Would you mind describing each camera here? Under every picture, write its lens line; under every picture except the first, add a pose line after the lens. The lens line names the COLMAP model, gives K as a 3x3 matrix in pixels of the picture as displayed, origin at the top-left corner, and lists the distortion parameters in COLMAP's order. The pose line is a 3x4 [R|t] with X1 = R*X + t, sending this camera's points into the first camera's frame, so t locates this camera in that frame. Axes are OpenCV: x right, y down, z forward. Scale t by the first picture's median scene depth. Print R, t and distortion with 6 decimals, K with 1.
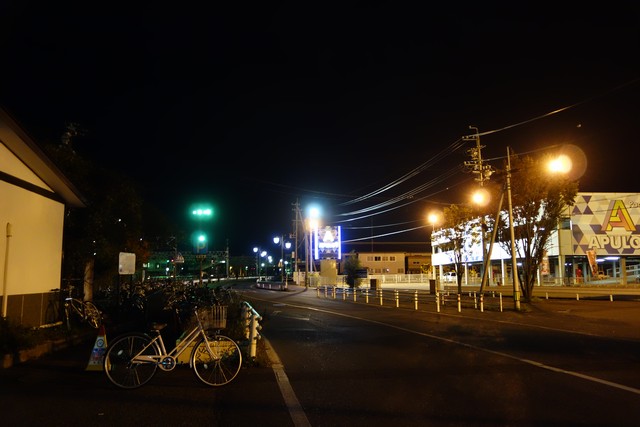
lens RADIAL K [[497.2, 0, 320.0], [0, 497.2, 213.5], [0, 0, 1]] dist [-0.002362, -0.005327]
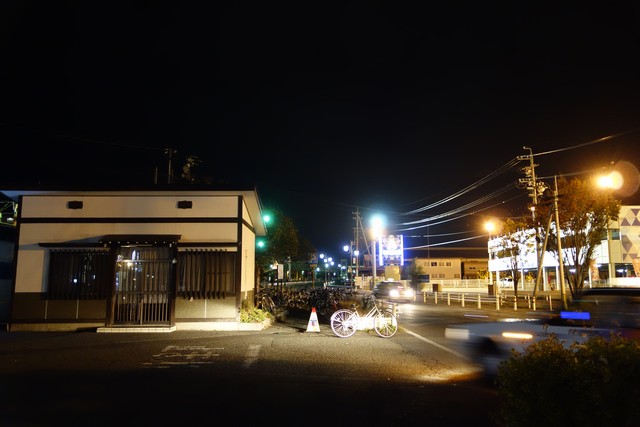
lens RADIAL K [[497.2, 0, 320.0], [0, 497.2, 213.5], [0, 0, 1]] dist [-0.002362, -0.005327]
pose [[0.994801, -0.007513, -0.101563, -0.032704], [0.006628, 0.999937, -0.009052, -0.015253], [0.101625, 0.008332, 0.994788, -0.120792]]
